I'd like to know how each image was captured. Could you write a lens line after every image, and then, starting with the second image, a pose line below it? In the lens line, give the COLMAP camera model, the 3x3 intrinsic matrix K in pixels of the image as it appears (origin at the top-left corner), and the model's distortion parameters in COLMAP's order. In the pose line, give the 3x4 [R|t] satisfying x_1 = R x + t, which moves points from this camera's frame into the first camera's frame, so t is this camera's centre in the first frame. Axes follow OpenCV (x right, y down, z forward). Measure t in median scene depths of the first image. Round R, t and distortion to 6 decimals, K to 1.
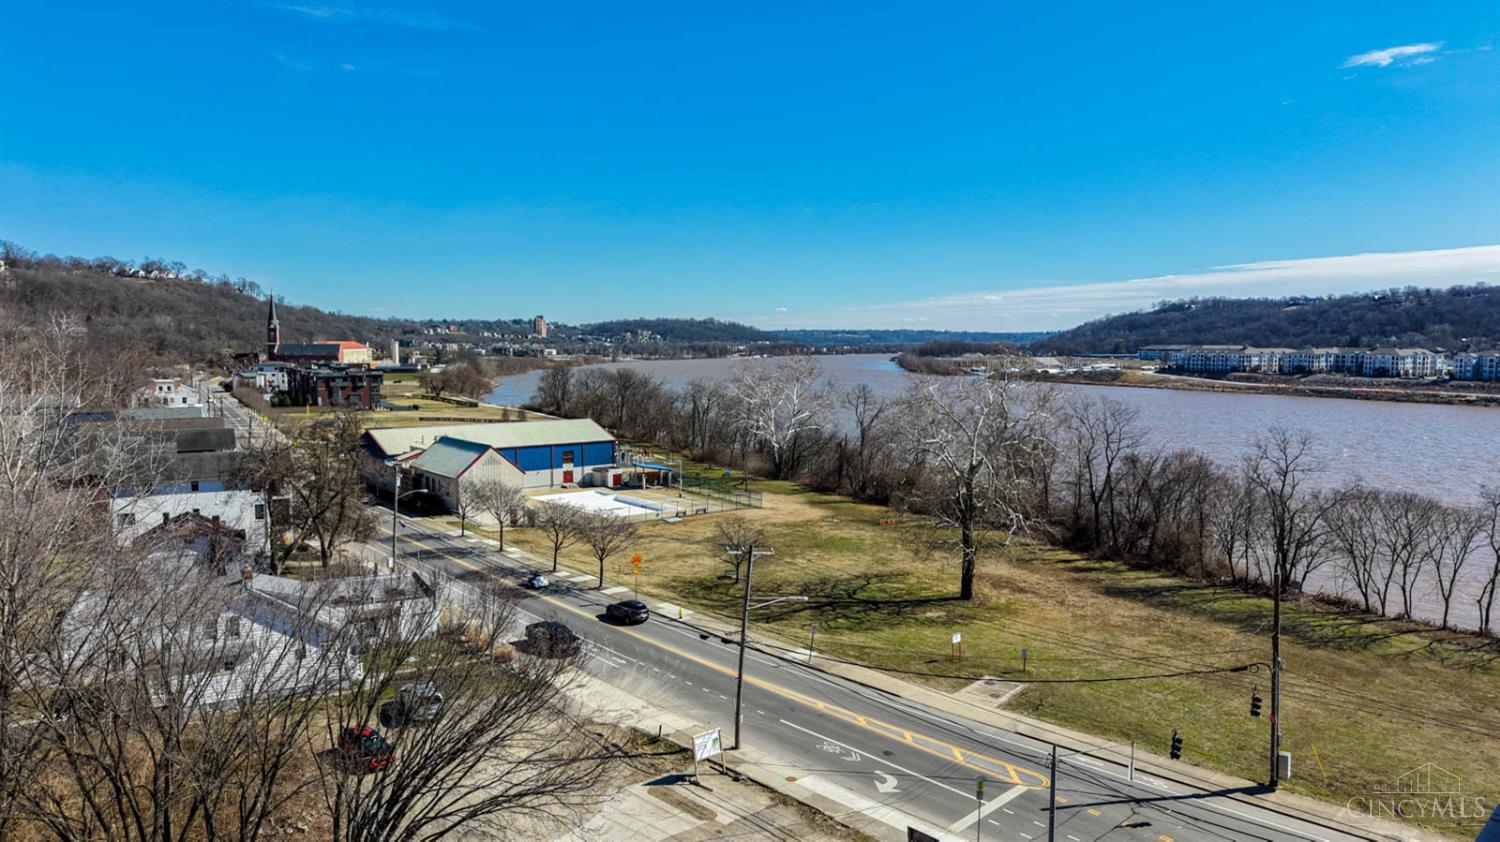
lens RADIAL K [[1000.4, 0, 748.9], [0, 1000.4, 416.0], [0, 0, 1]] dist [0.040294, -0.054294]
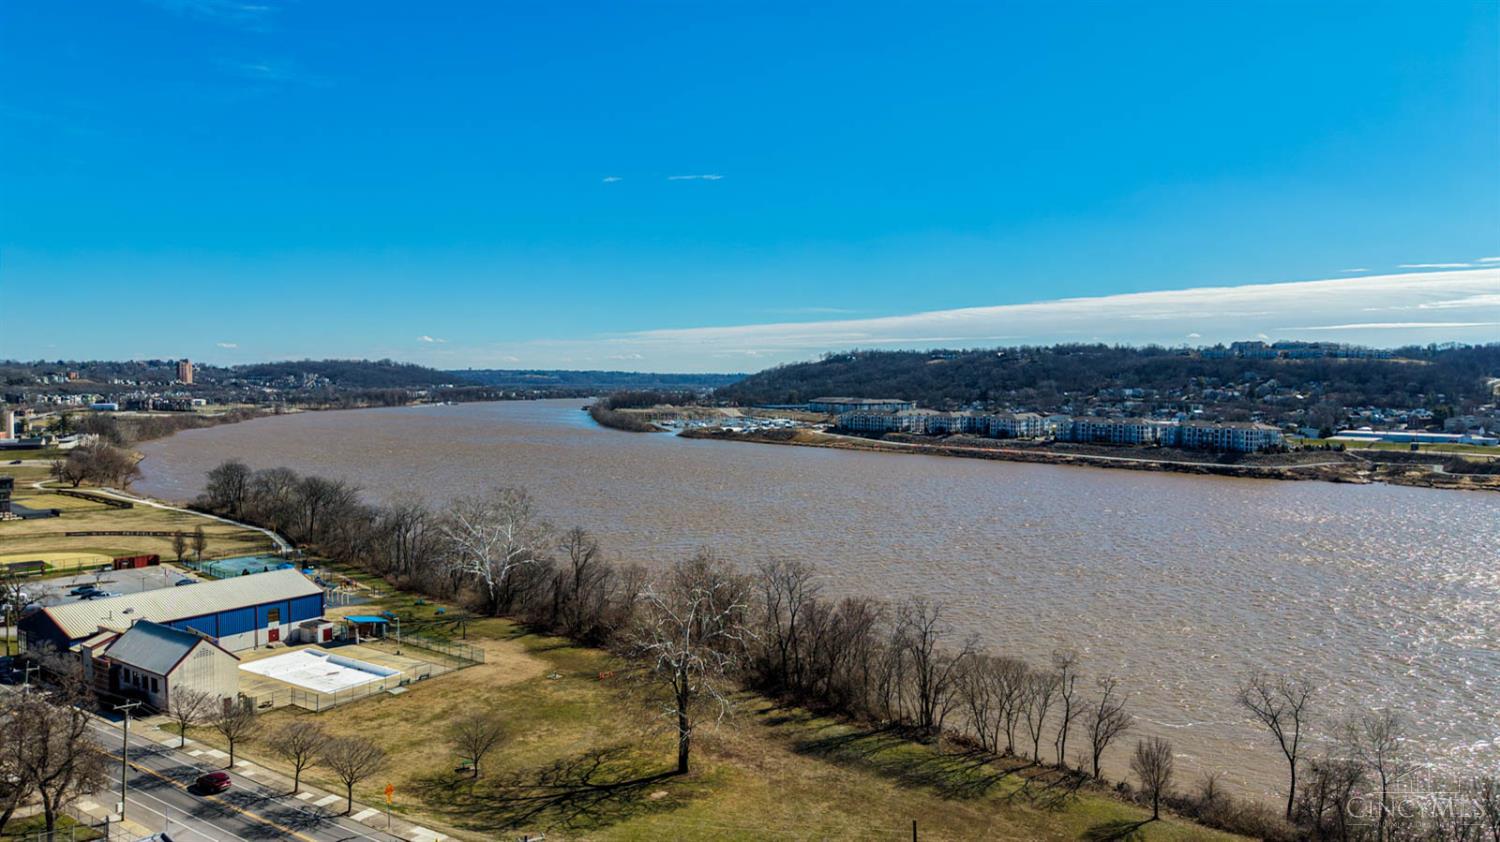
lens RADIAL K [[1000.4, 0, 748.9], [0, 1000.4, 416.0], [0, 0, 1]] dist [0.040294, -0.054294]
pose [[0.952665, -0.009989, 0.303857, -0.009343], [0.021567, 0.999163, -0.034771, -0.028979], [-0.303255, 0.039678, 0.952083, -0.022897]]
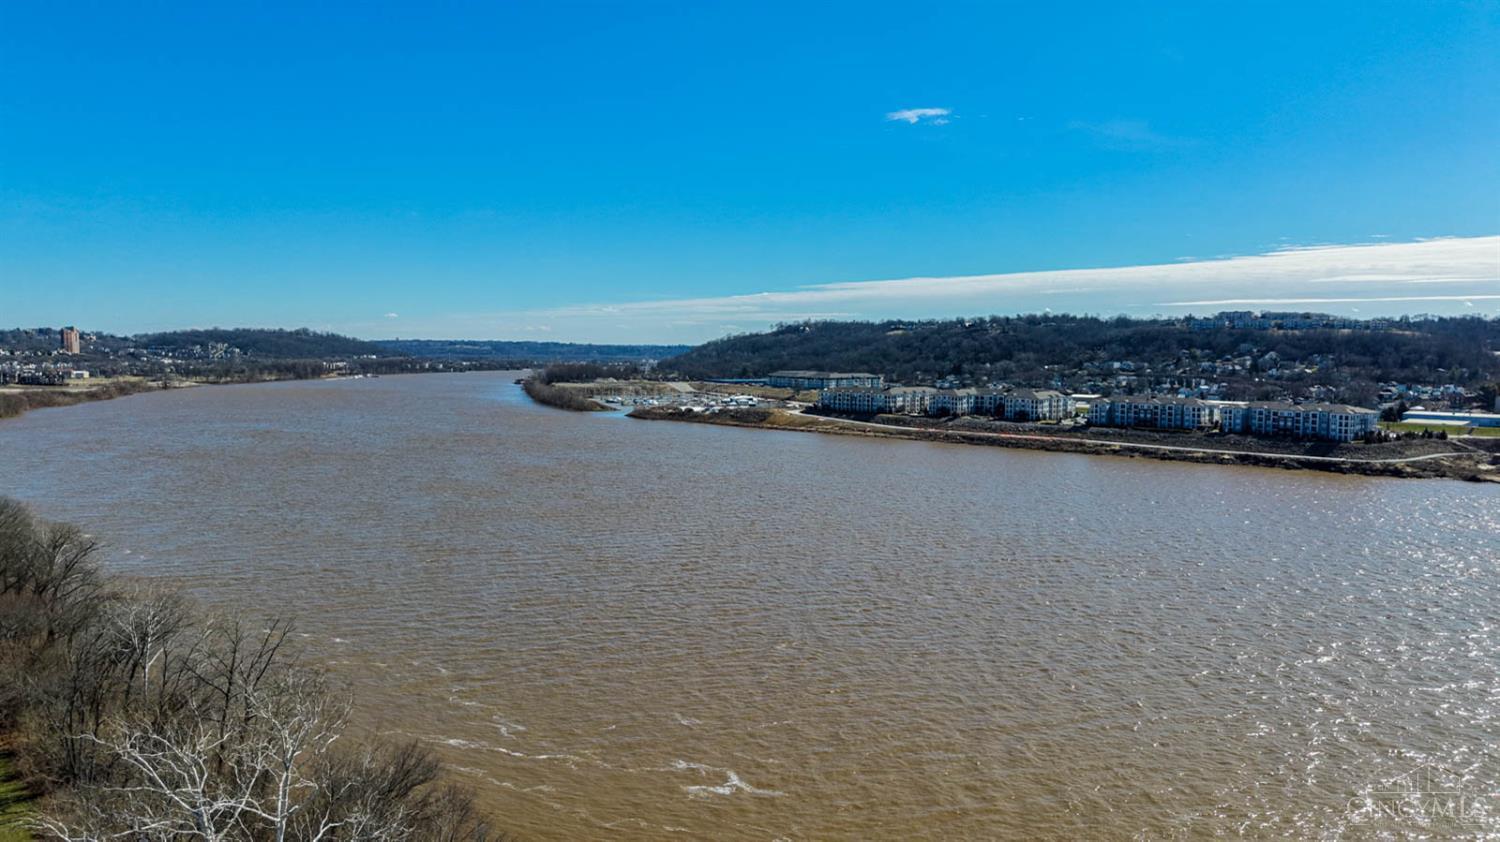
lens RADIAL K [[1000.4, 0, 748.9], [0, 1000.4, 416.0], [0, 0, 1]] dist [0.040294, -0.054294]
pose [[0.931450, -0.020019, 0.363317, 0.021438], [0.023496, 0.999711, -0.005154, -0.043212], [-0.363109, 0.013338, 0.931651, 0.176958]]
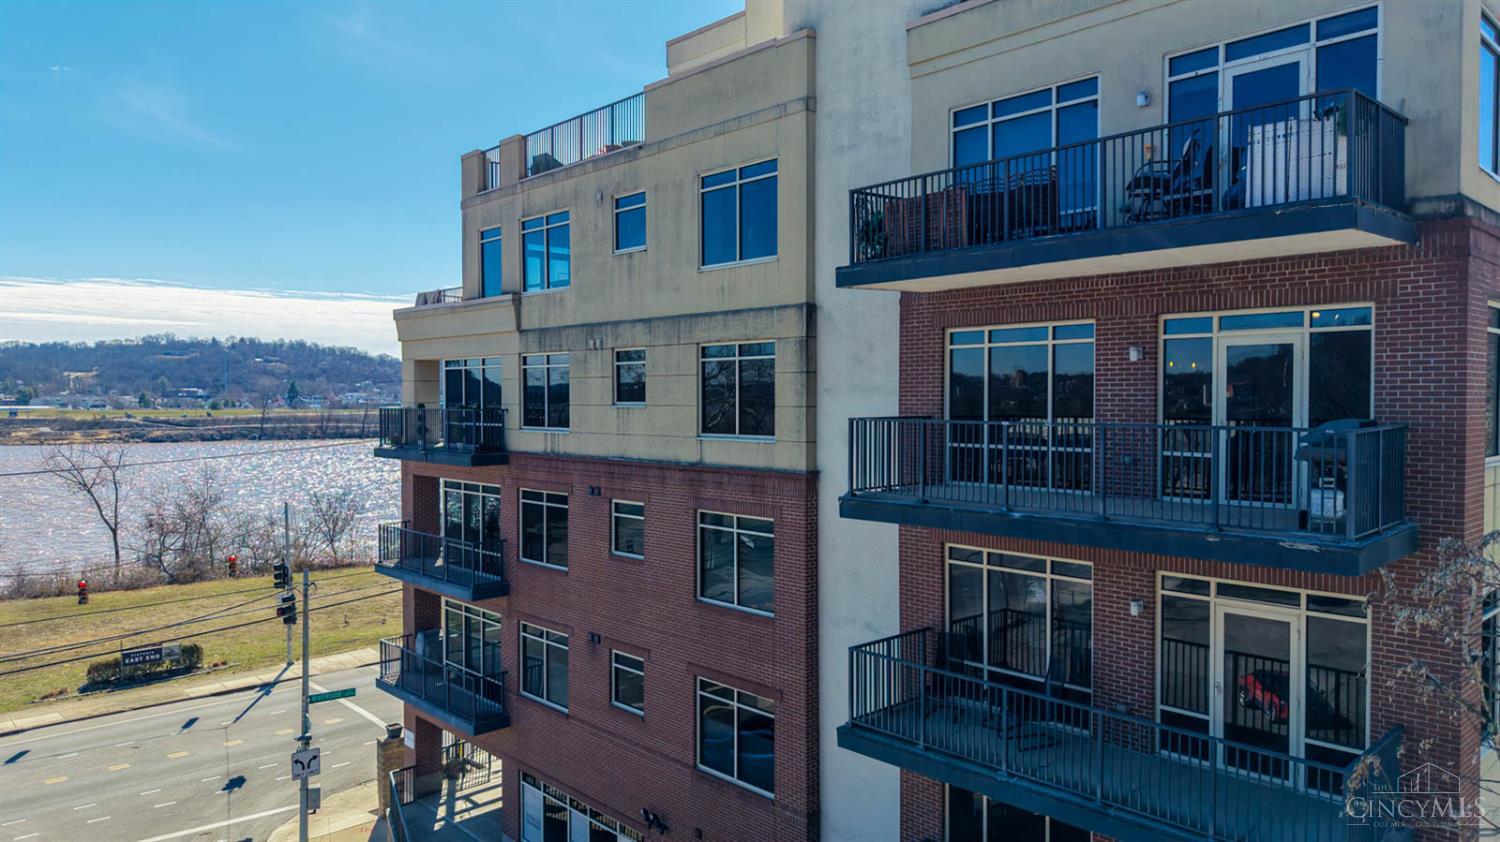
lens RADIAL K [[1023.0, 0, 716.6], [0, 1023.0, 424.5], [0, 0, 1]] dist [0.030849, 0.000375]
pose [[0.050241, -0.026665, 0.998381, -0.009664], [0.075465, 0.996887, 0.022828, 0.015137], [-0.995882, 0.074196, 0.052097, 0.023225]]
